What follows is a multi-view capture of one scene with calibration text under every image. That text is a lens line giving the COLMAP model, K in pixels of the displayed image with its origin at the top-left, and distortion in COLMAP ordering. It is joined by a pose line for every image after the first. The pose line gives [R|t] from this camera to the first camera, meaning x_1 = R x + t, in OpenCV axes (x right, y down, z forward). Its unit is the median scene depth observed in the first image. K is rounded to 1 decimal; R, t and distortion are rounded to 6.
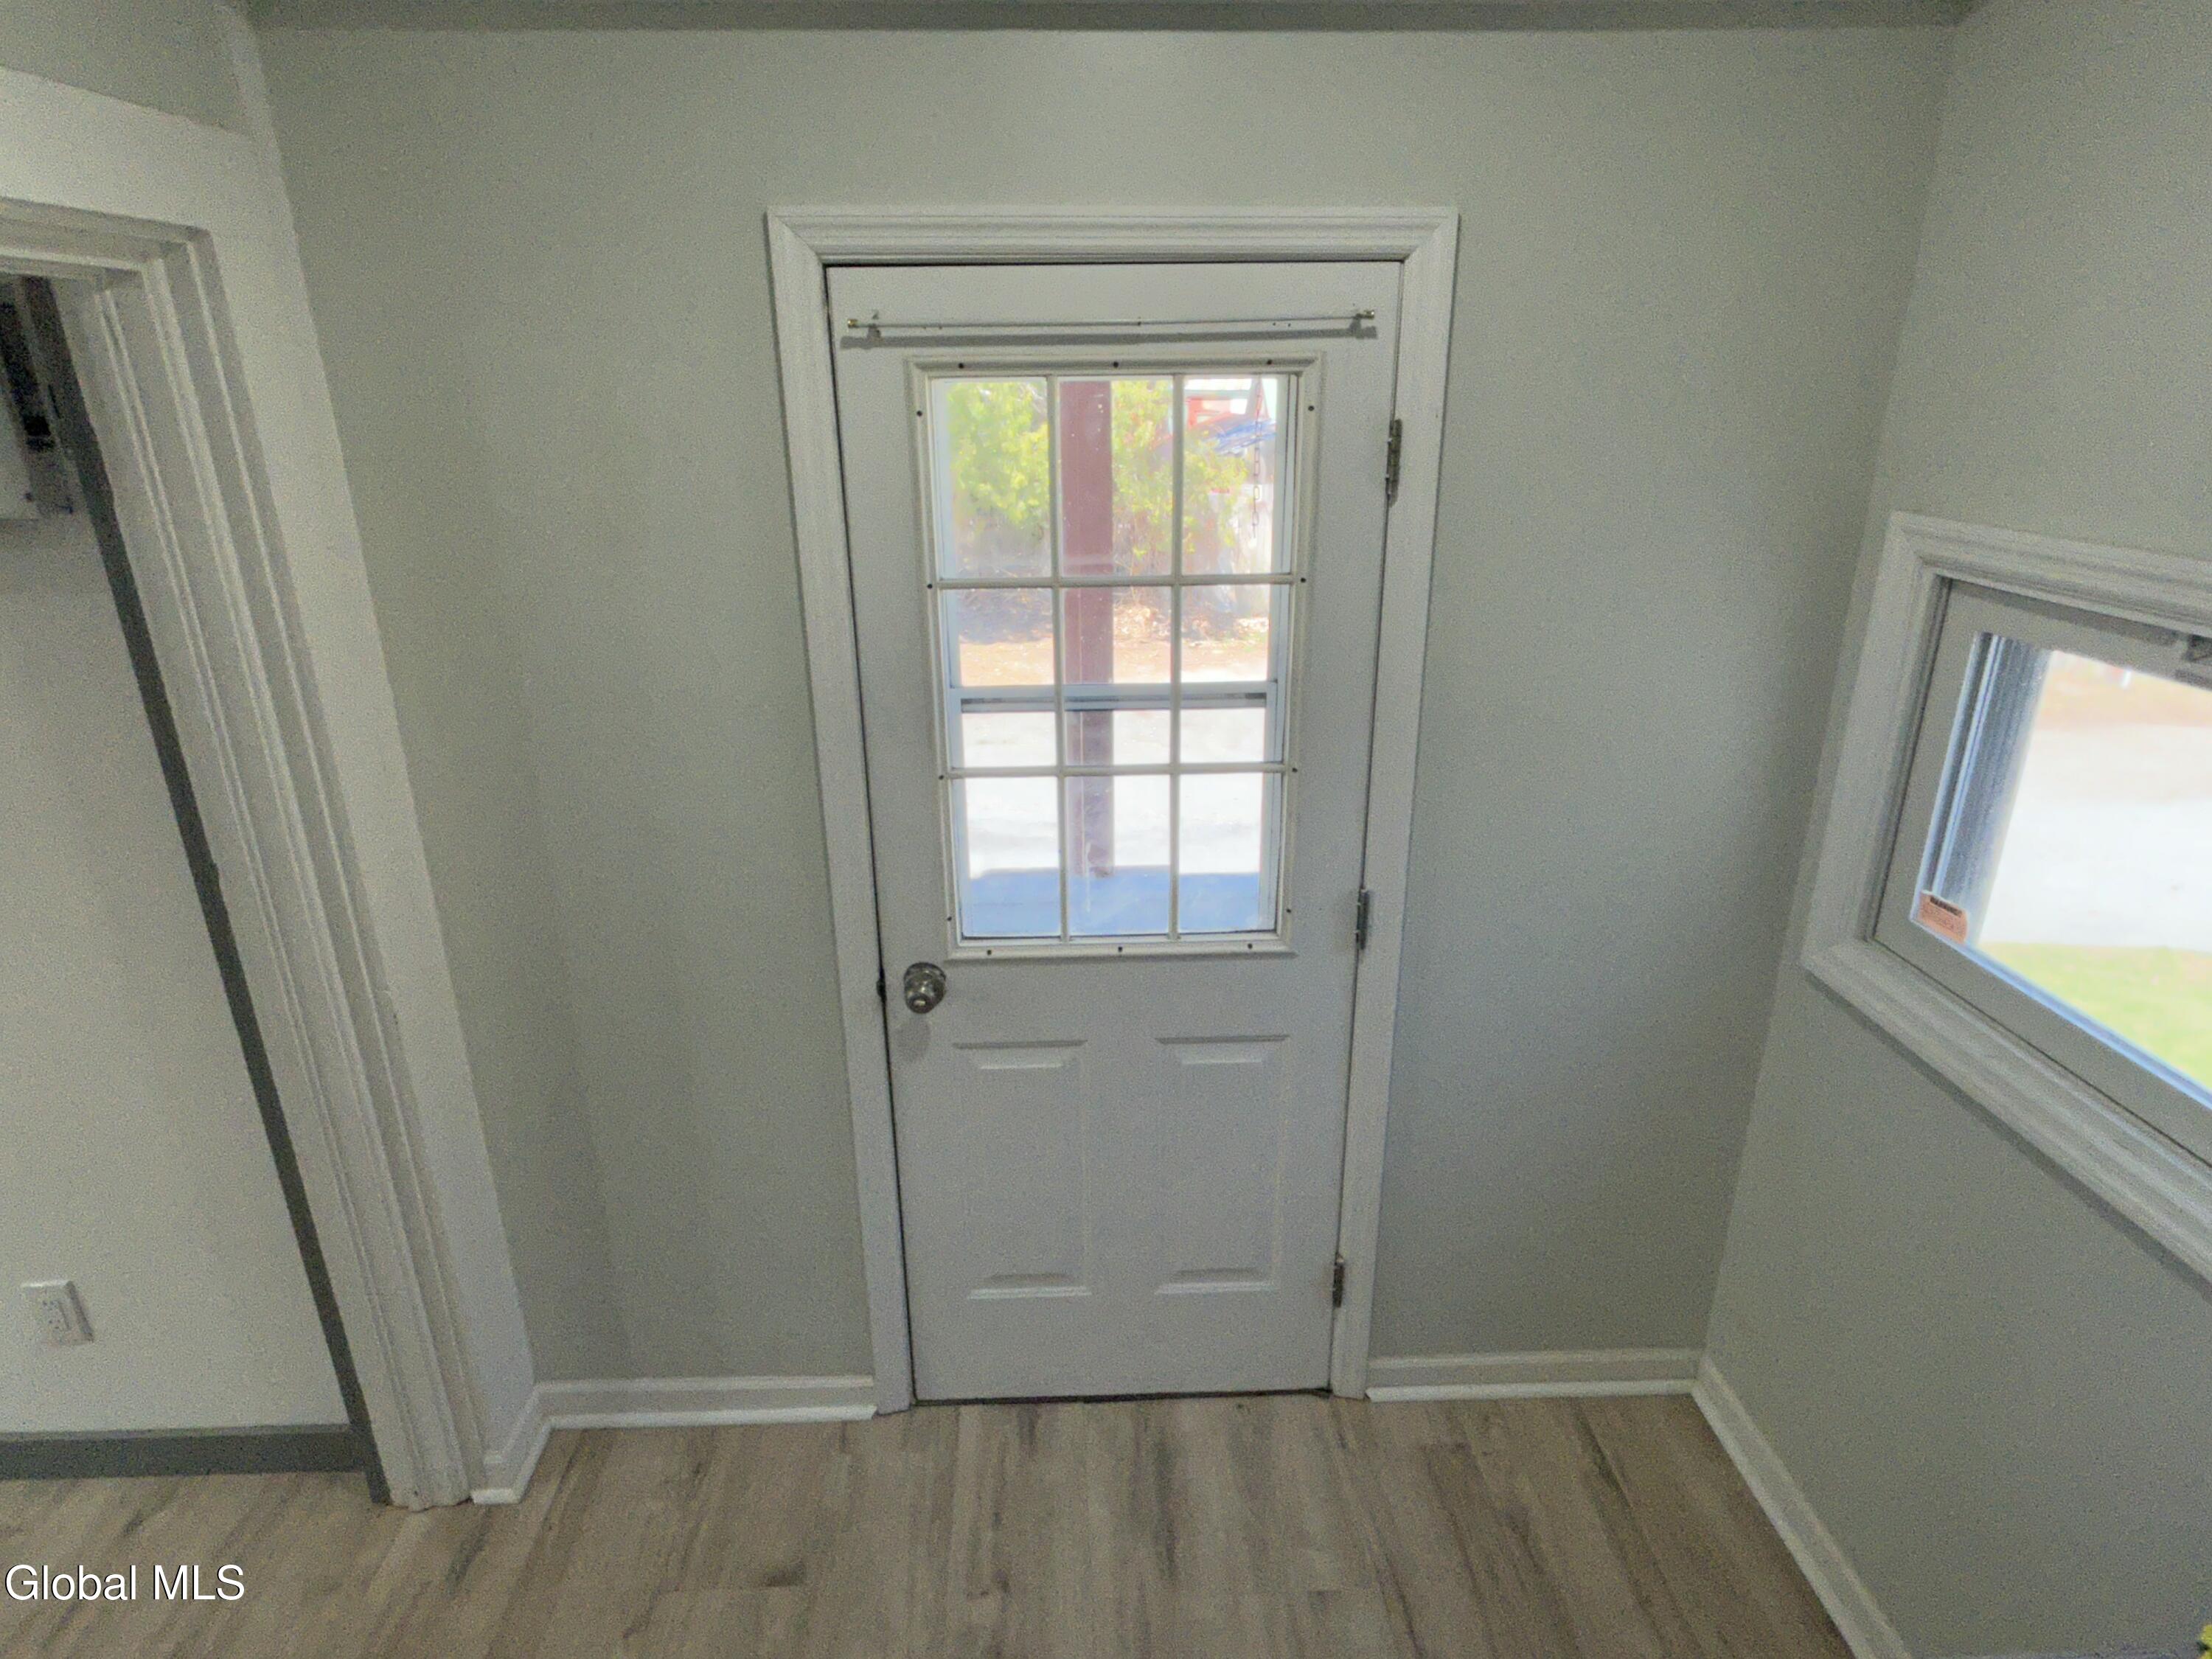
lens RADIAL K [[1252.6, 0, 1102.3], [0, 1252.6, 837.4], [0, 0, 1]] dist [0.029558, 0.000100]
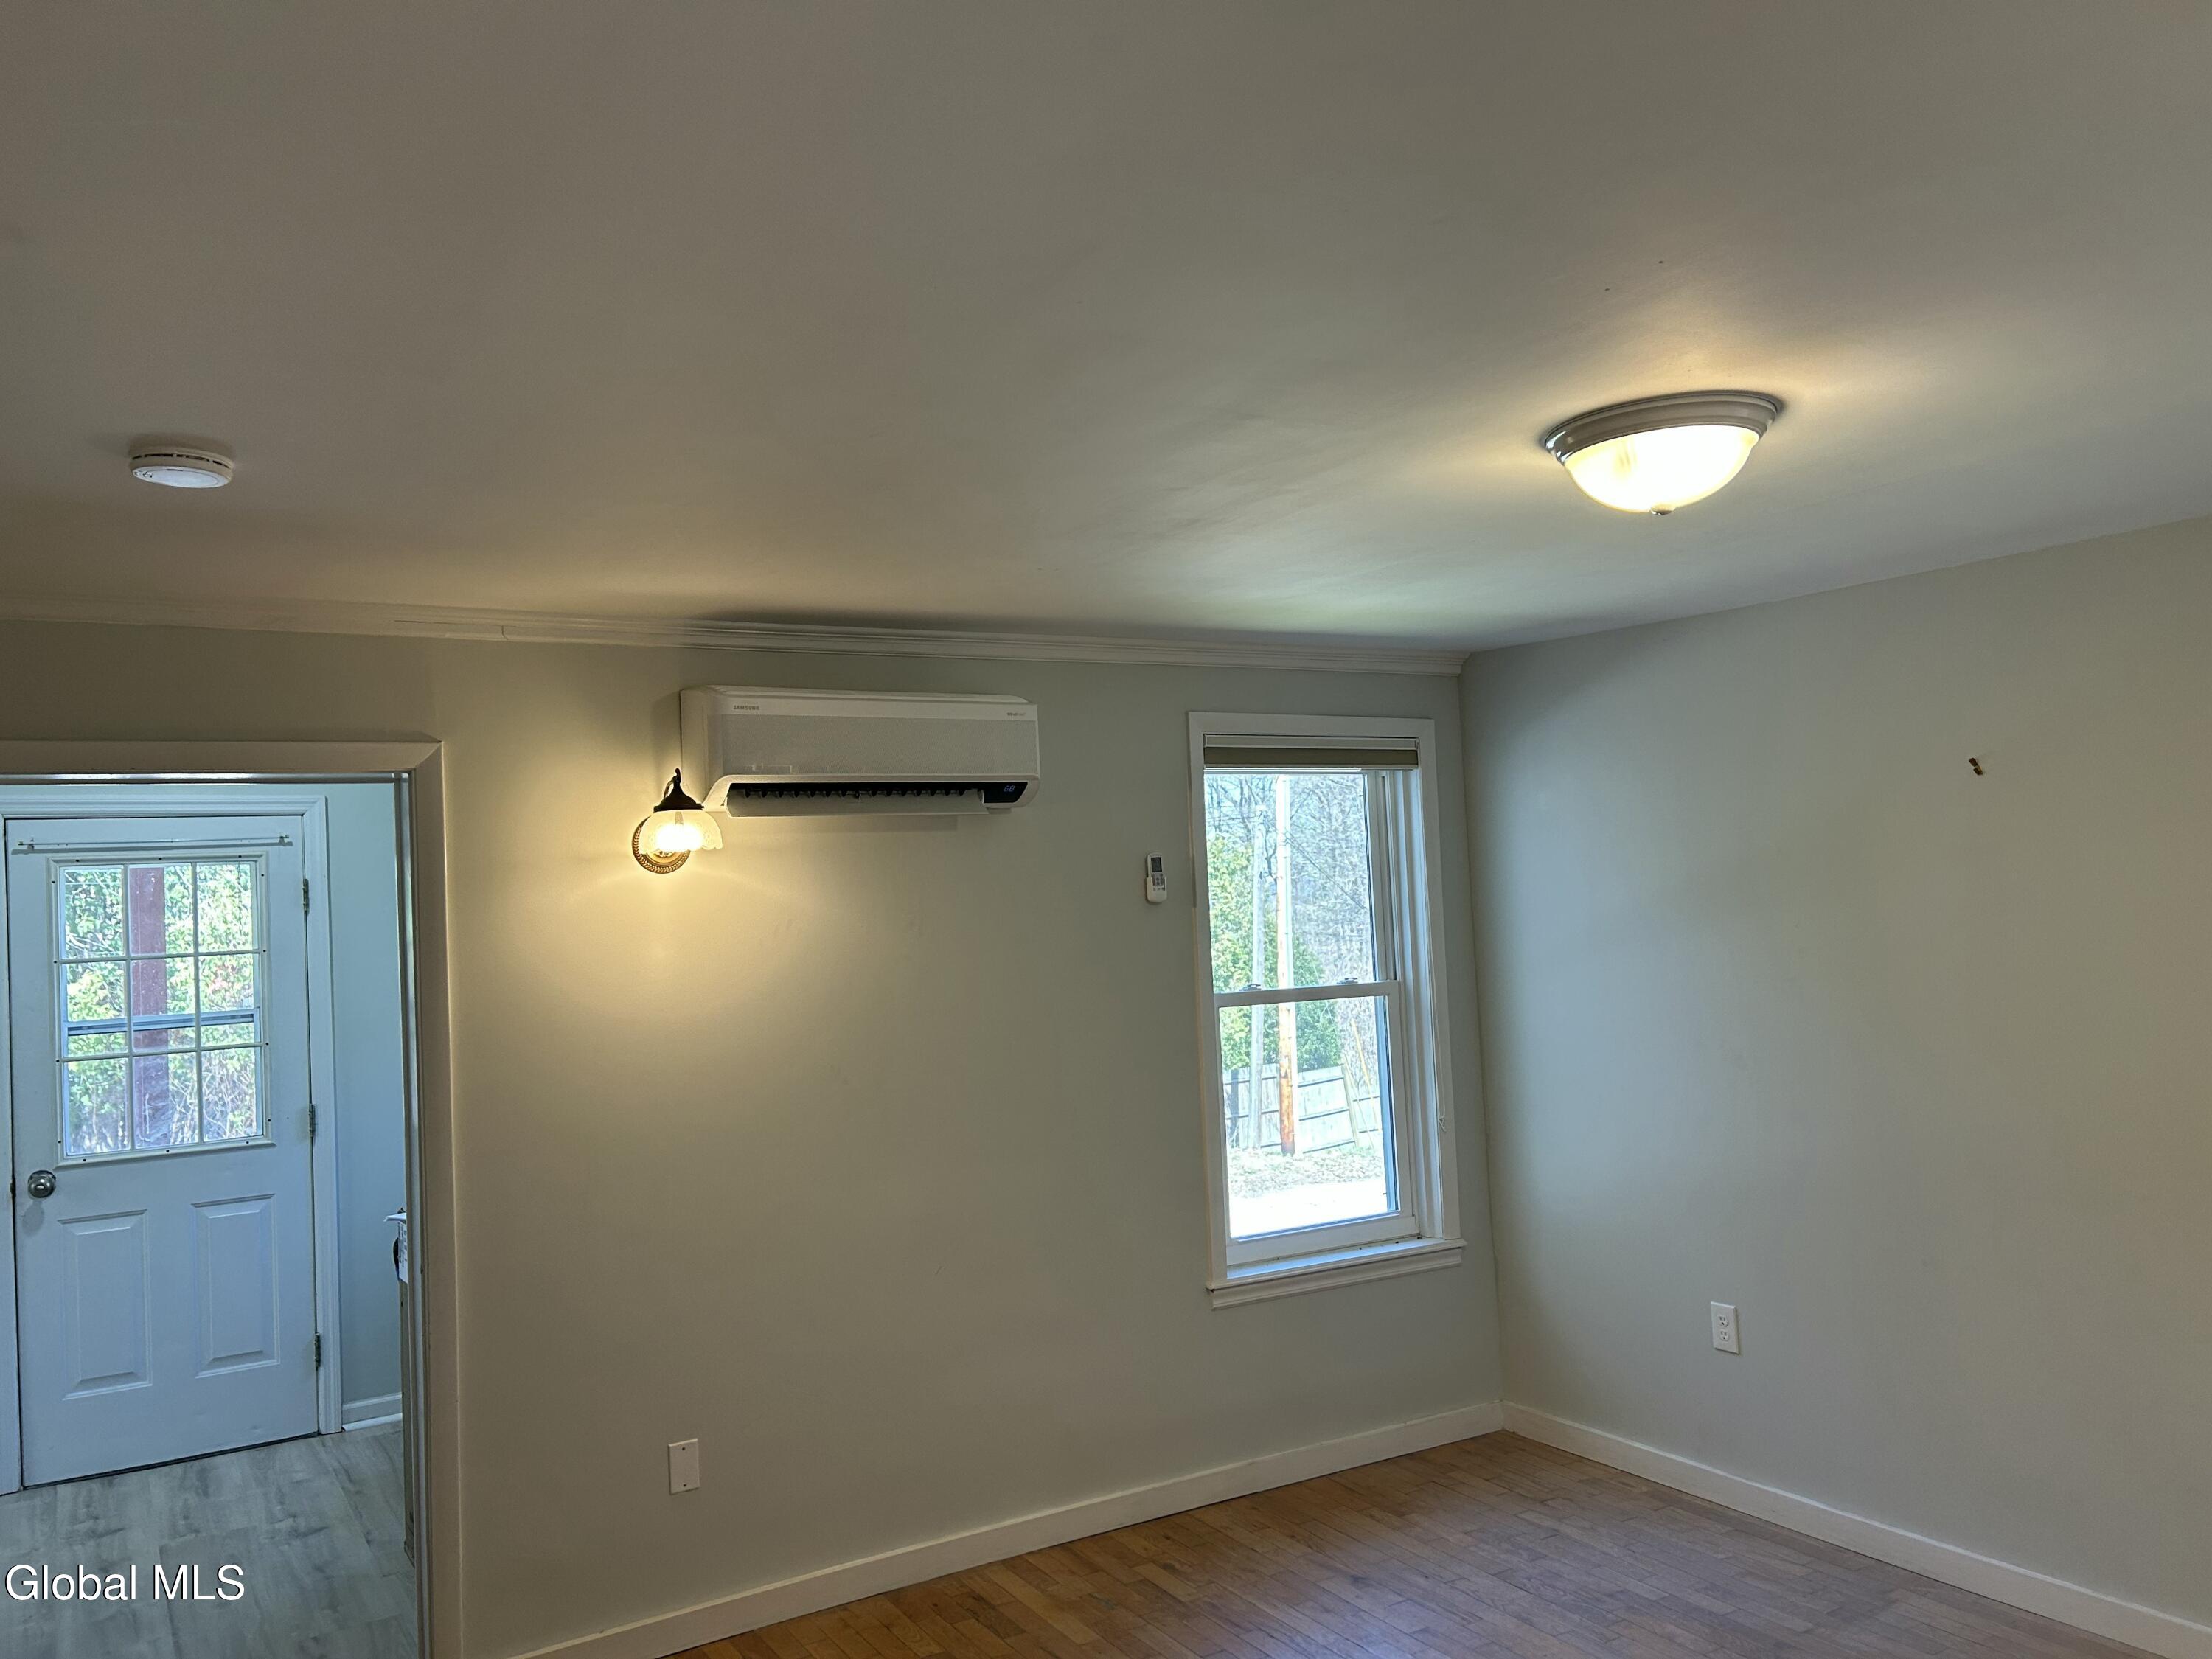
lens RADIAL K [[1657.1, 0, 1128.5], [0, 1657.1, 833.2], [0, 0, 1]] dist [0.054023, -0.057682]
pose [[0.869280, -0.013073, 0.494147, 0.029619], [0.201337, 0.922338, -0.329782, 0.762515], [-0.451459, 0.386163, 0.804402, -1.832295]]
